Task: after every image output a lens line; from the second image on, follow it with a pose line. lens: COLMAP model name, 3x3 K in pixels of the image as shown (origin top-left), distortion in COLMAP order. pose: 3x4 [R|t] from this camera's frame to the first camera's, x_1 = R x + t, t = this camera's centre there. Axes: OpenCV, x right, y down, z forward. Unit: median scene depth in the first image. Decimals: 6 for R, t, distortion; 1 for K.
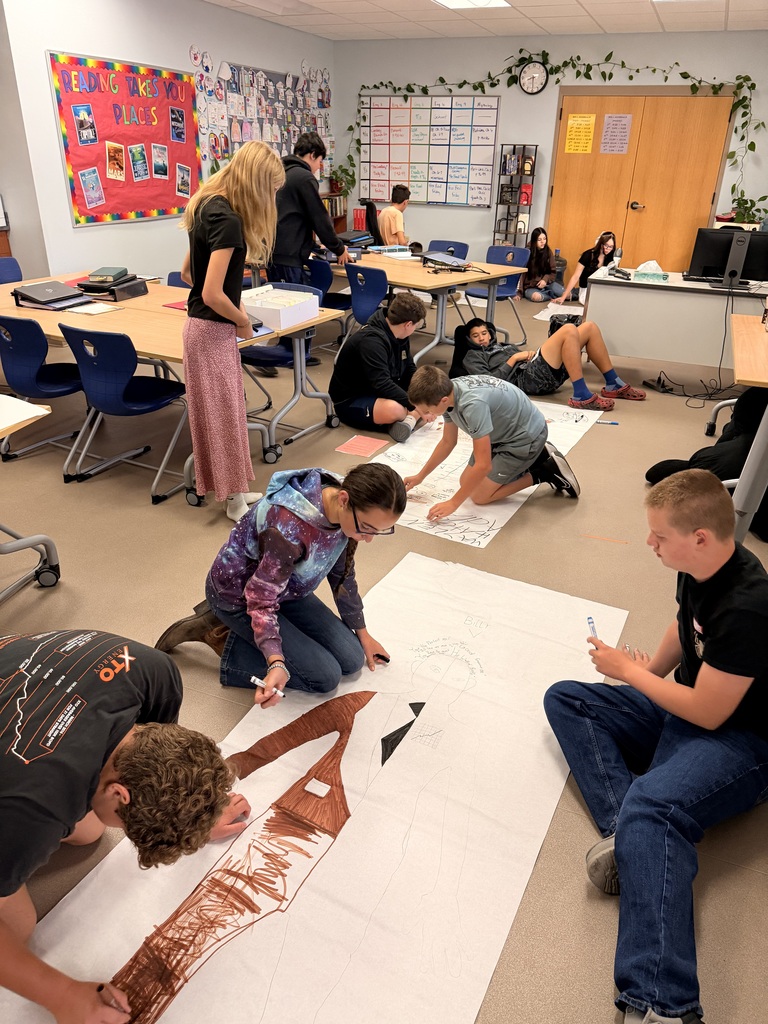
lens RADIAL K [[717.4, 0, 380.2], [0, 717.4, 517.5], [0, 0, 1]] dist [-0.011488, -0.003512]
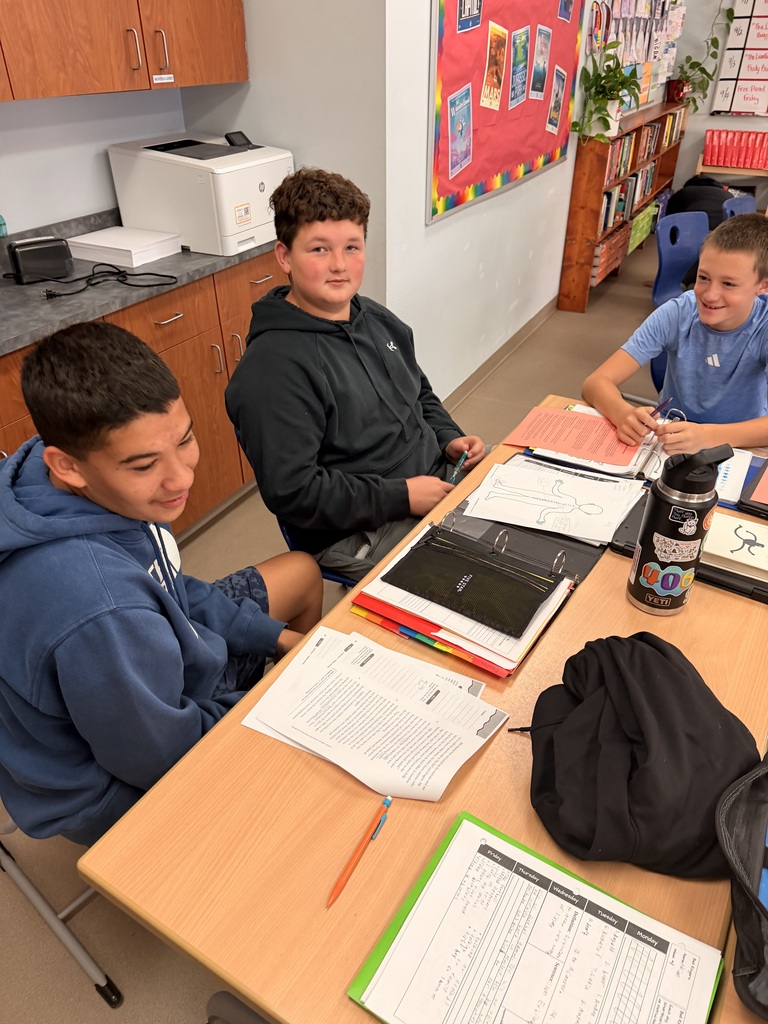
lens RADIAL K [[717.4, 0, 380.6], [0, 717.4, 514.0], [0, 0, 1]] dist [-0.011488, -0.003512]
pose [[0.996345, 0.018711, -0.083347, -0.301273], [-0.008519, 0.992616, 0.120999, -0.200765], [0.084995, -0.119847, 0.989147, 0.377189]]
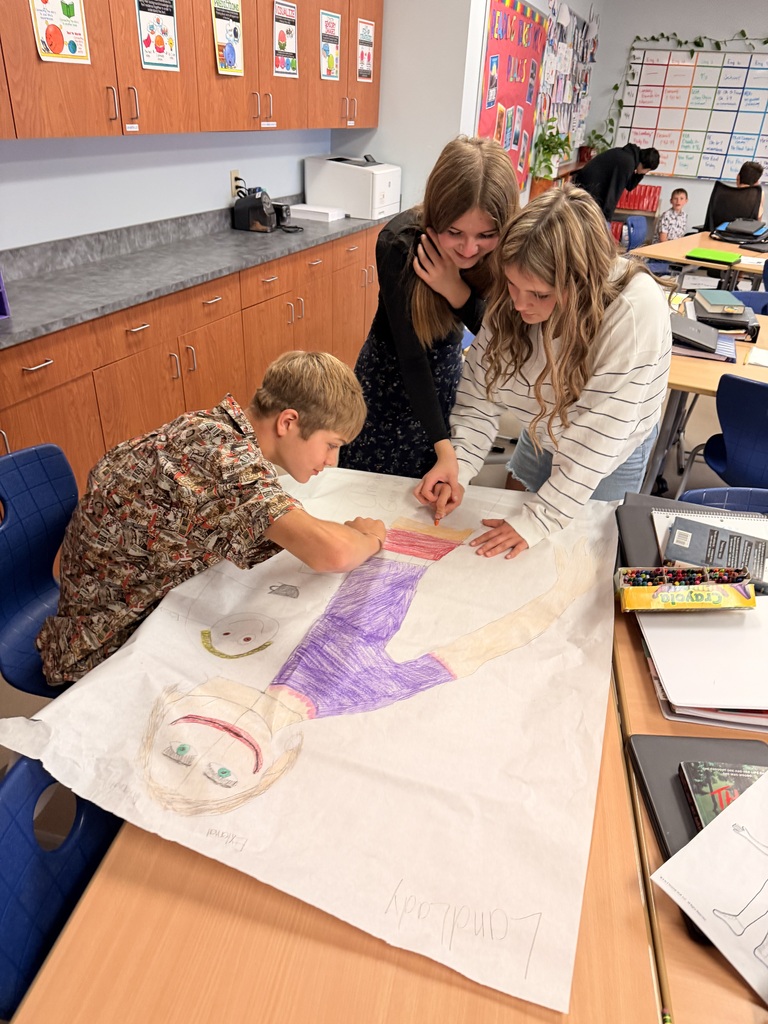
lens RADIAL K [[717.4, 0, 380.2], [0, 717.4, 511.3], [0, 0, 1]] dist [-0.011488, -0.003512]
pose [[0.999189, 0.000971, 0.040251, -0.401072], [-0.002959, 0.998777, 0.049359, -0.086360], [-0.040153, -0.049438, 0.997970, 0.146929]]
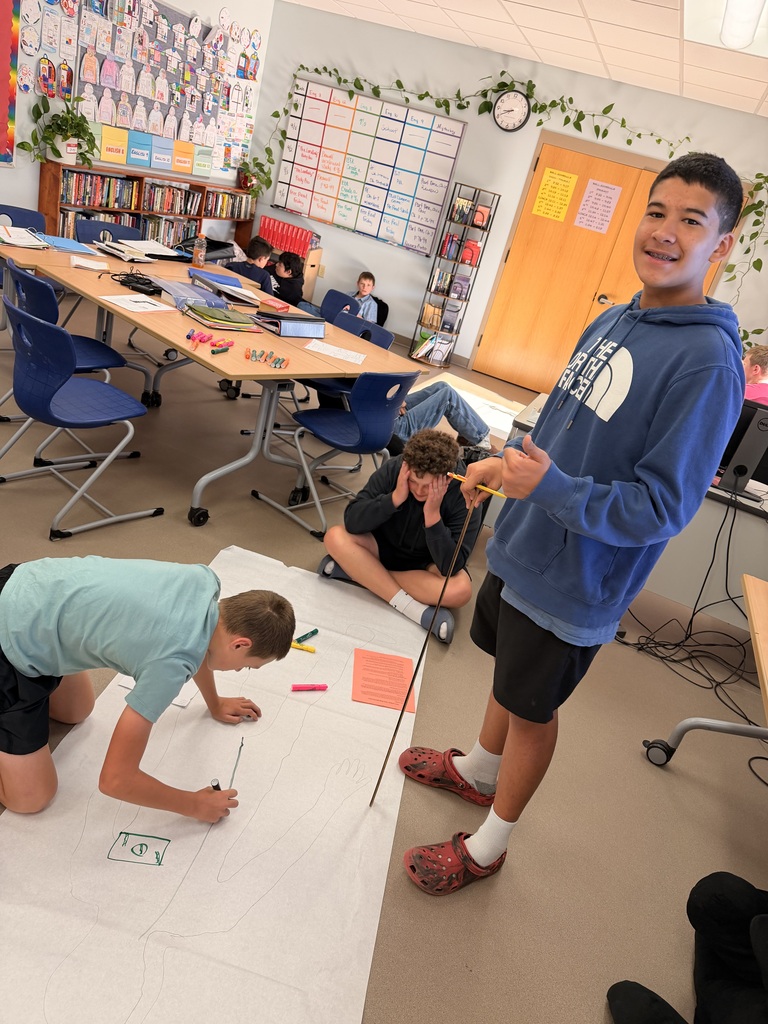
lens RADIAL K [[717.4, 0, 387.2], [0, 717.4, 506.1], [0, 0, 1]] dist [-0.011488, -0.003512]
pose [[0.972209, 0.201999, 0.118350, 0.078102], [-0.197858, 0.979157, -0.045875, -0.131590], [-0.125150, 0.021184, 0.991912, 0.253616]]
